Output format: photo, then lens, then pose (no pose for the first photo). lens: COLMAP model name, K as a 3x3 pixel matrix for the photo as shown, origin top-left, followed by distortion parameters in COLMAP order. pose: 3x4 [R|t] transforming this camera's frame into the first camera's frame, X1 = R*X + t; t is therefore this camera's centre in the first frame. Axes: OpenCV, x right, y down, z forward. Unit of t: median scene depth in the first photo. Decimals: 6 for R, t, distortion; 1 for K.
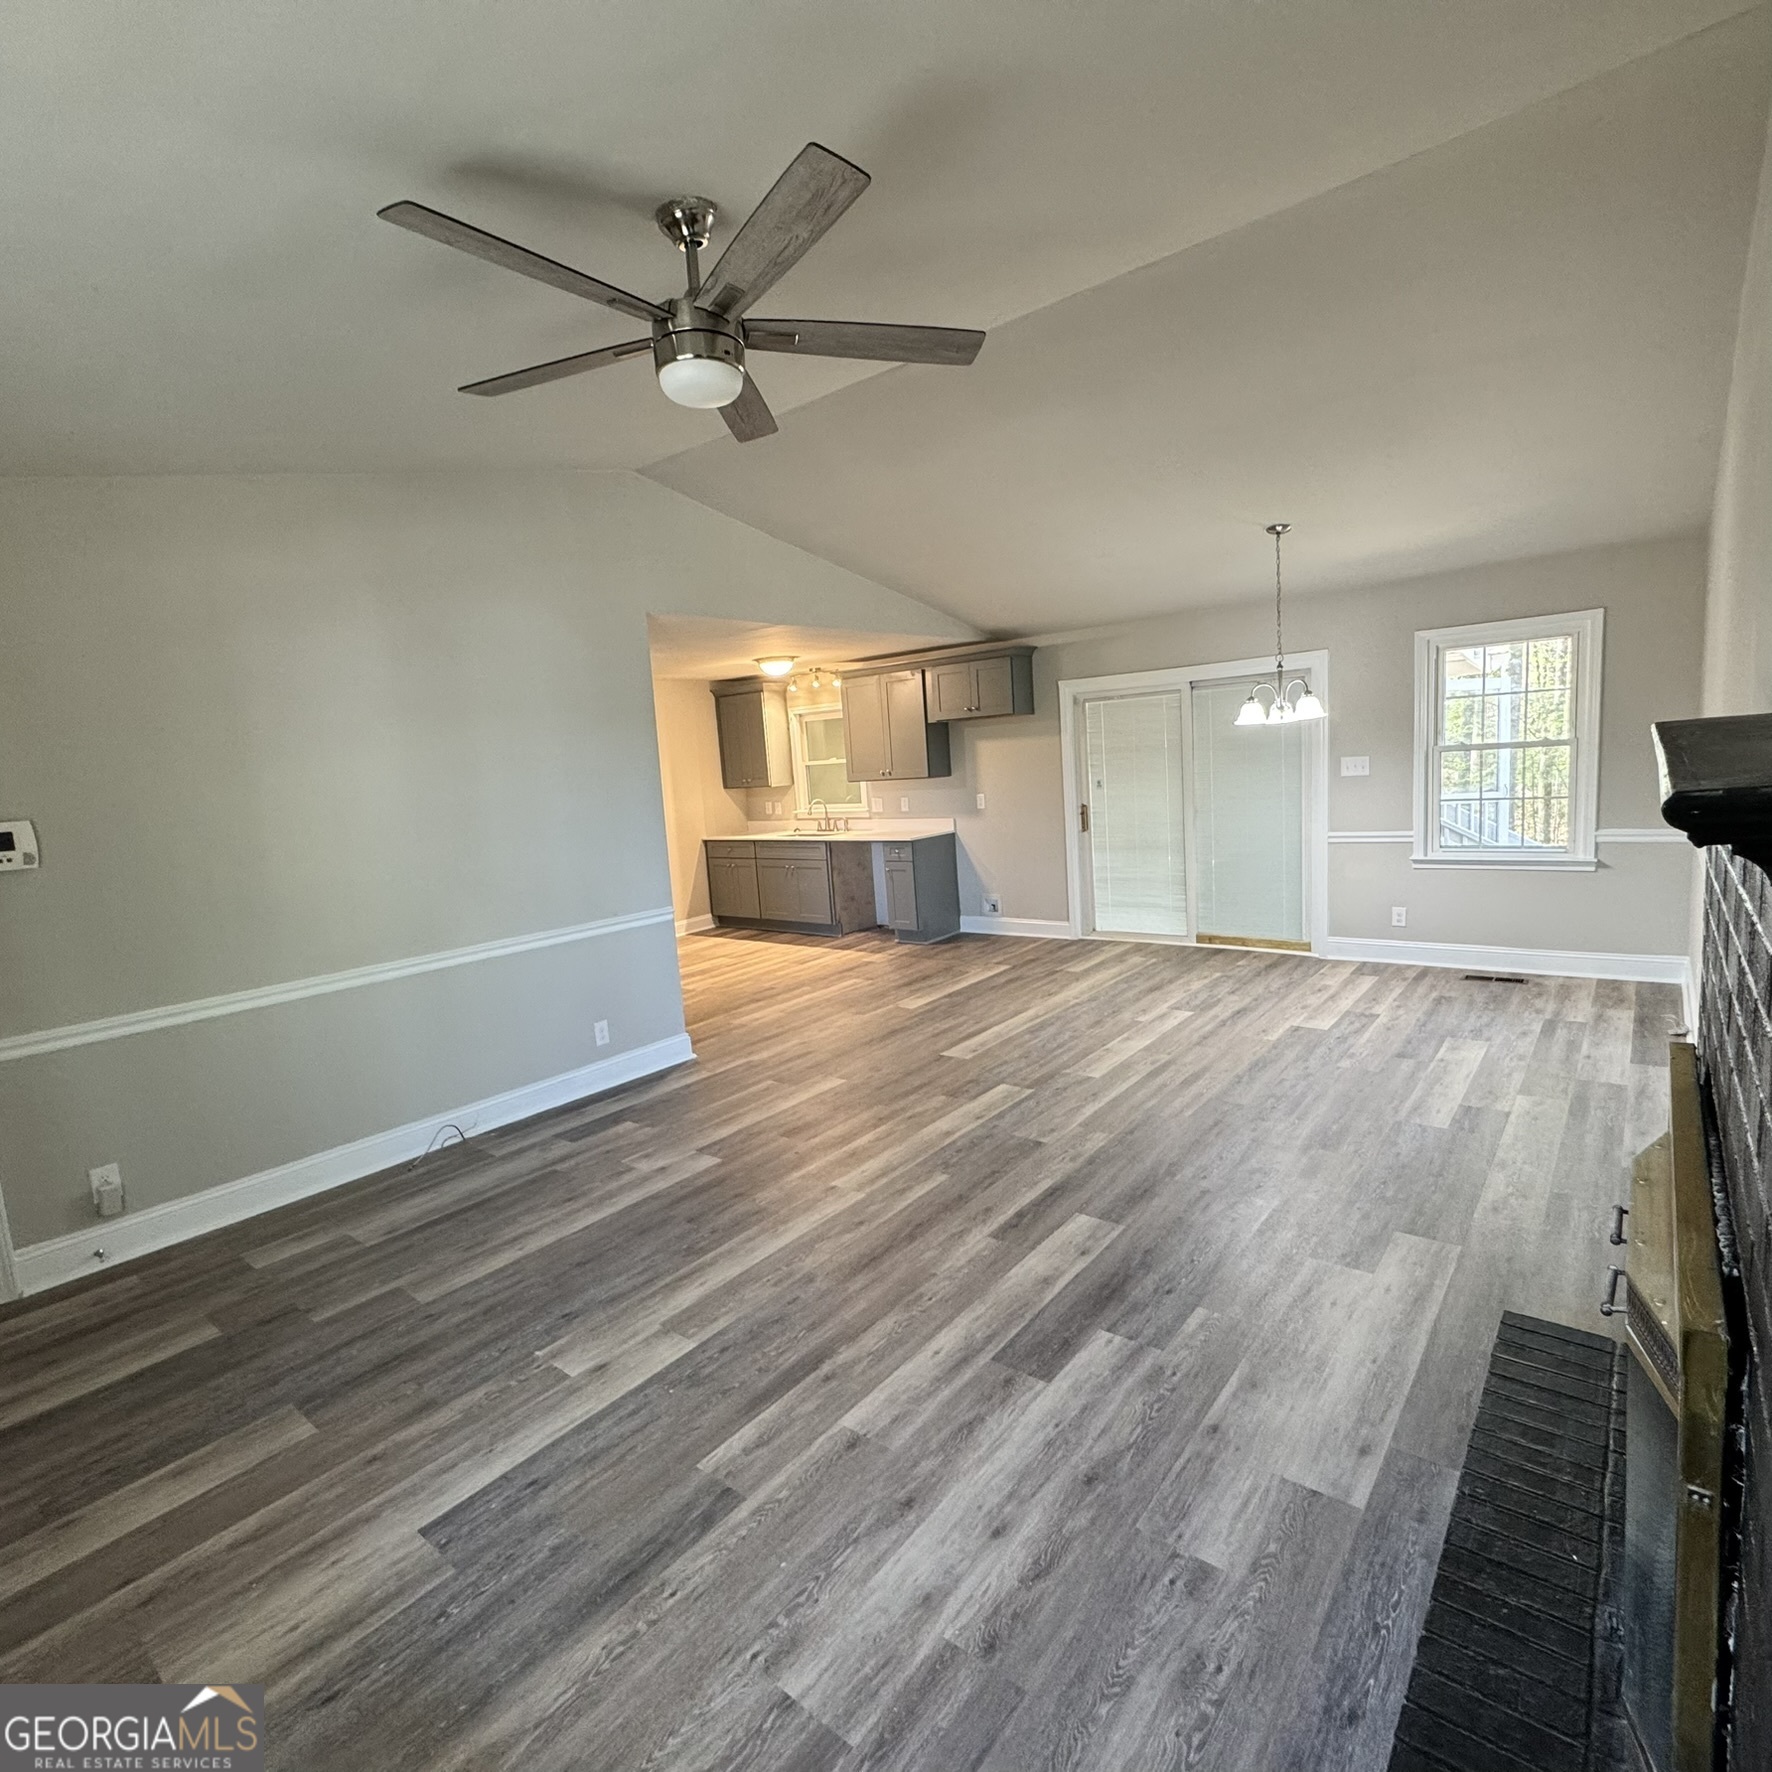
lens RADIAL K [[939.5, 0, 884.8], [0, 939.5, 883.4], [0, 0, 1]] dist [-0.004240, 0.000825]
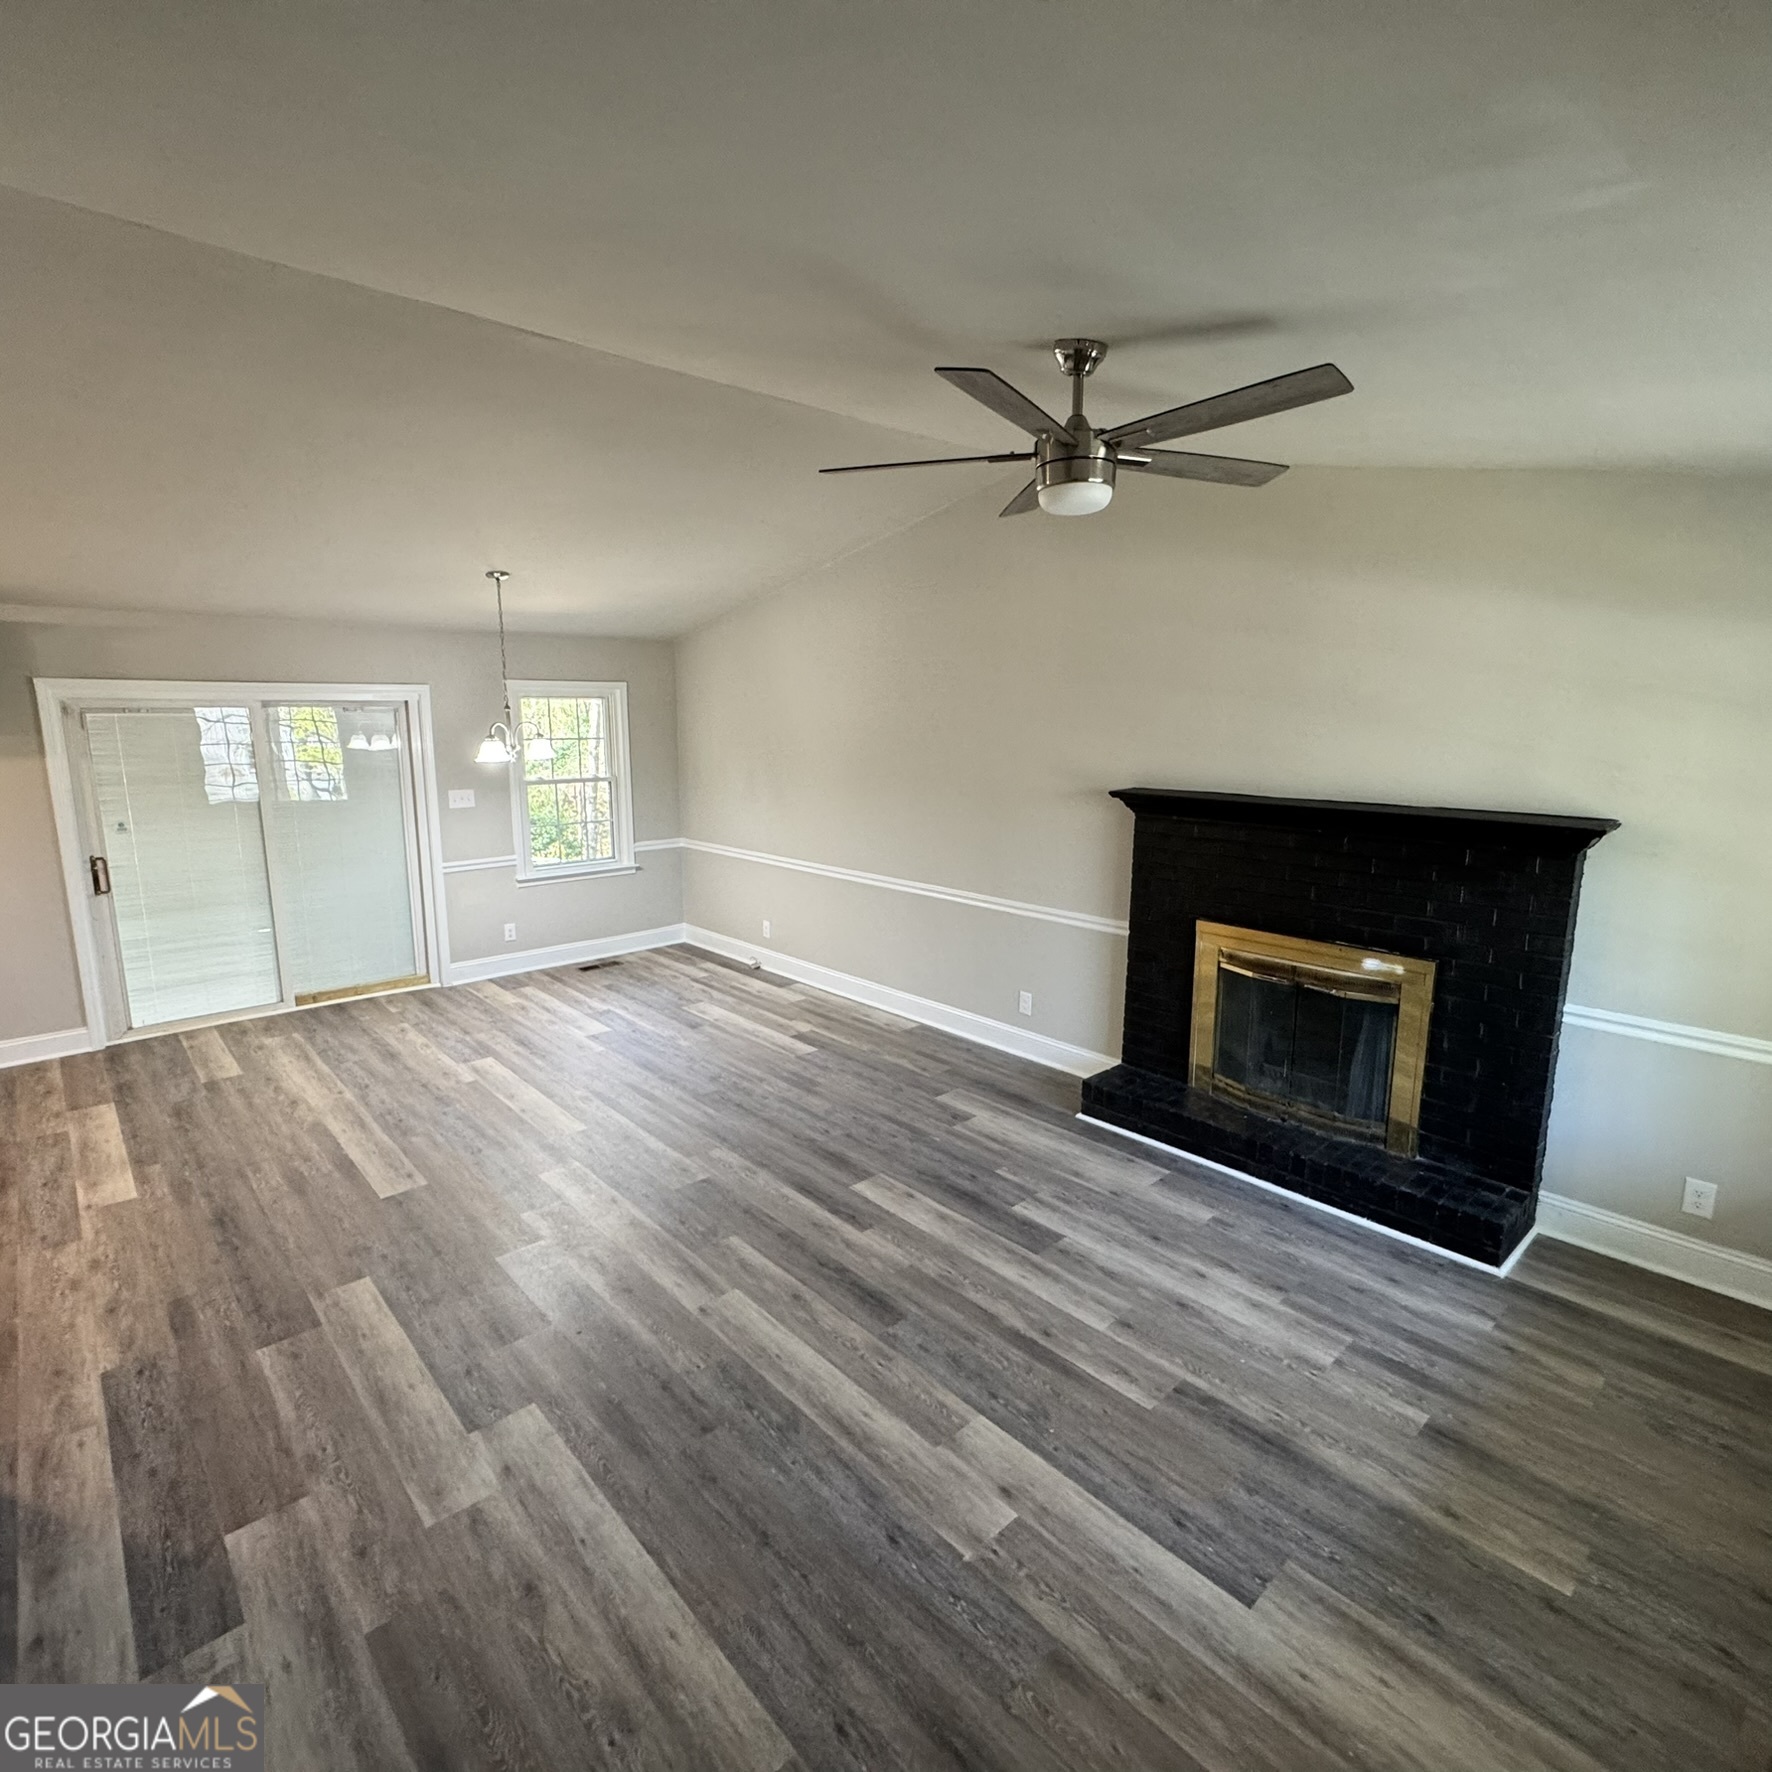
lens RADIAL K [[939.5, 0, 884.8], [0, 939.5, 883.4], [0, 0, 1]] dist [-0.004240, 0.000825]
pose [[0.150215, -0.107840, 0.982754, -0.841304], [0.119538, 0.988722, 0.090223, -0.122435], [-0.981400, 0.103924, 0.161412, 0.658870]]
